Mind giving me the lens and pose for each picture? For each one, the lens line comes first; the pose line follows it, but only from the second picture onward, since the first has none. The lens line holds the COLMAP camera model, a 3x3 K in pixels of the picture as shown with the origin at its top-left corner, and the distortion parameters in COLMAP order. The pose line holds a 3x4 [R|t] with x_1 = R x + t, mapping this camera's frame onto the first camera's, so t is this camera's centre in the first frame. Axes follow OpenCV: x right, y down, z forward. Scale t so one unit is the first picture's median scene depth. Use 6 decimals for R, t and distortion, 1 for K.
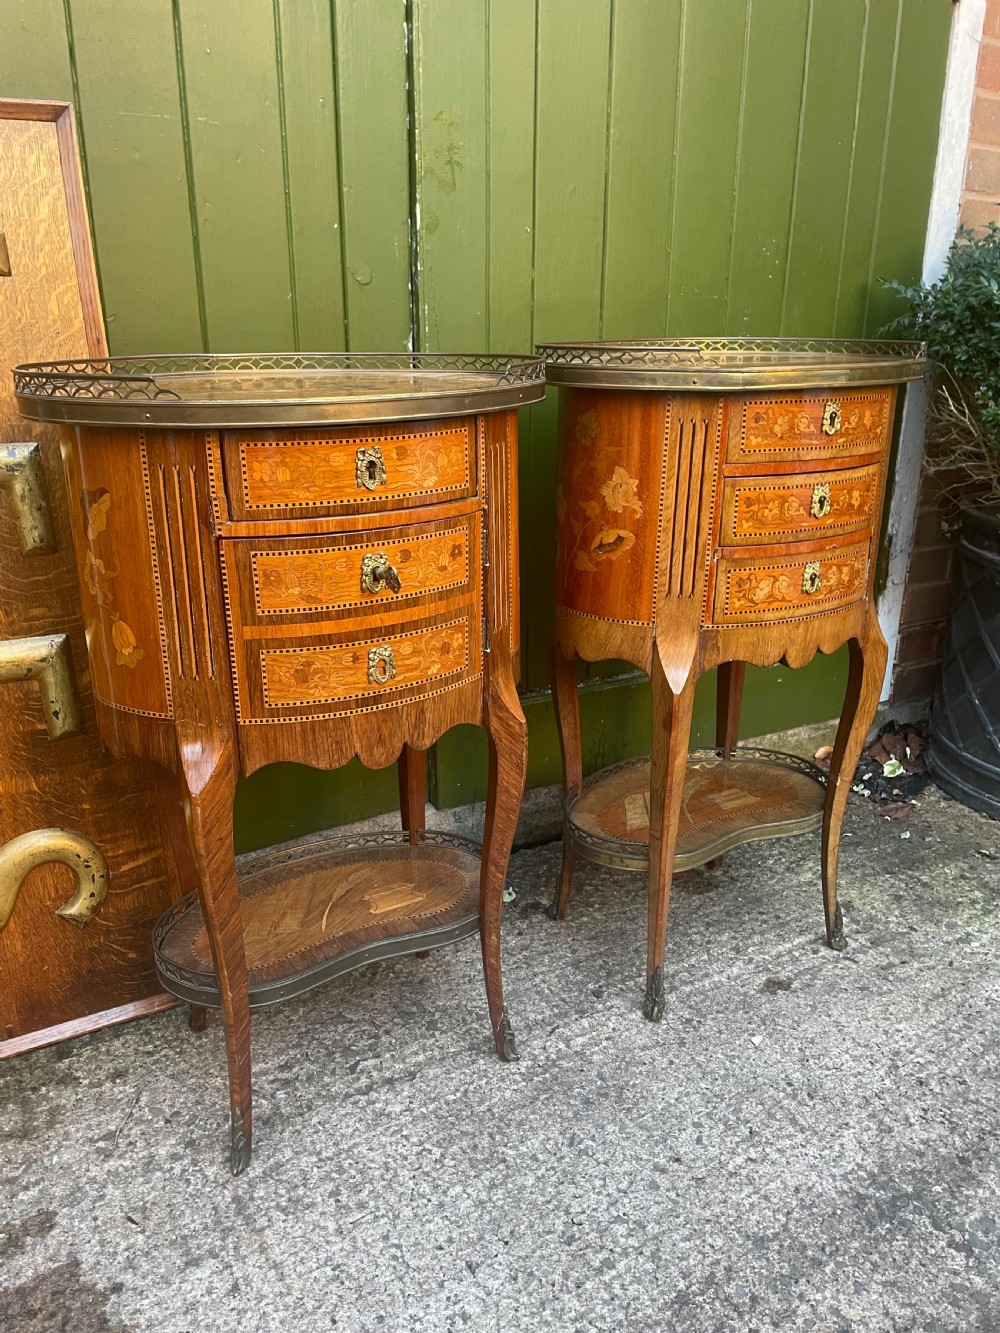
lens RADIAL K [[1019.7, 0, 506.7], [0, 1019.7, 663.2], [0, 0, 1]] dist [0.073272, -0.110910]
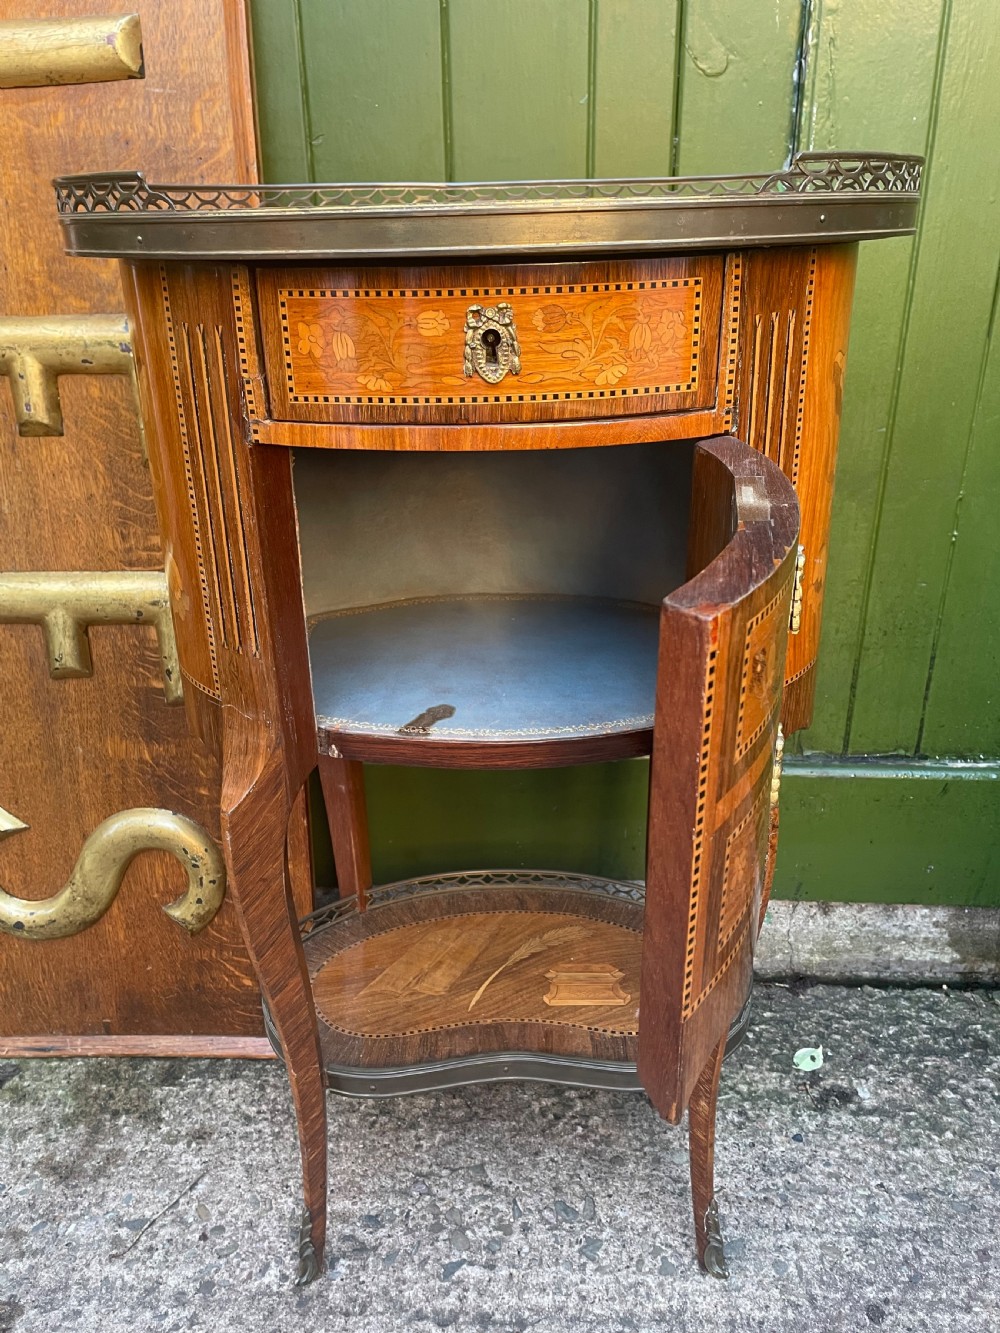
lens RADIAL K [[1019.7, 0, 492.4], [0, 1019.7, 660.5], [0, 0, 1]] dist [0.073272, -0.110910]
pose [[0.849548, 0.192945, -0.490959, 0.133317], [-0.156094, 0.980976, 0.115416, -0.085436], [0.503888, -0.021416, 0.863504, 0.441631]]
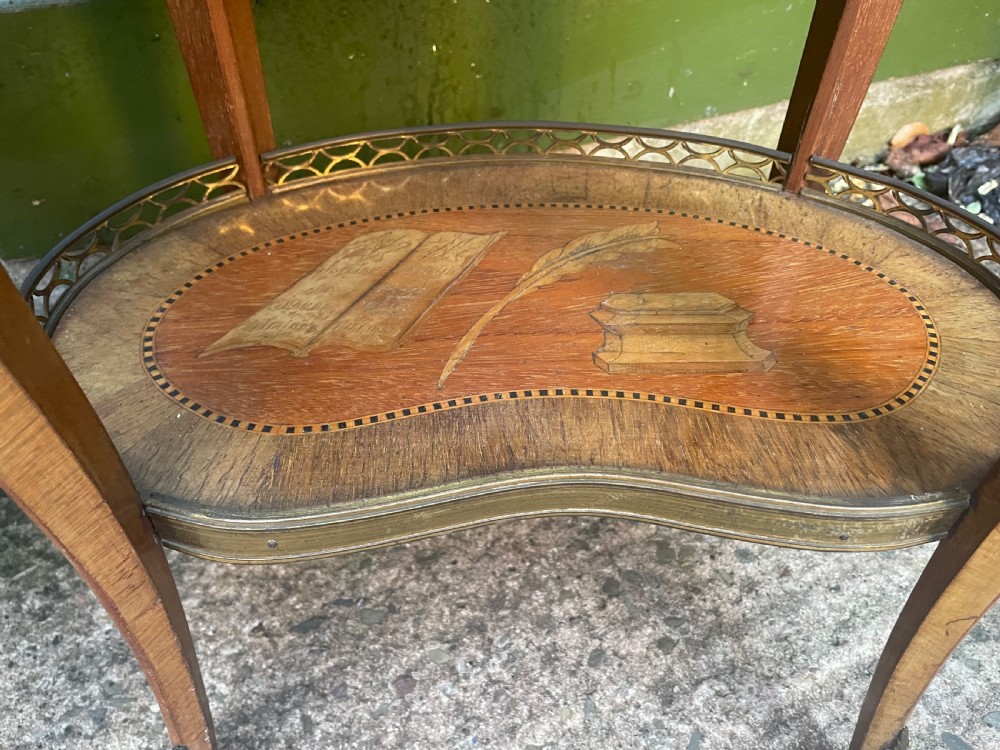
lens RADIAL K [[765.0, 0, 498.5], [0, 765.0, 383.3], [0, 0, 1]] dist [0.073272, -0.110910]
pose [[0.997283, 0.057539, -0.045989, 0.202491], [-0.032279, 0.902584, 0.429302, 0.062955], [0.066211, -0.426651, 0.901989, 0.944057]]
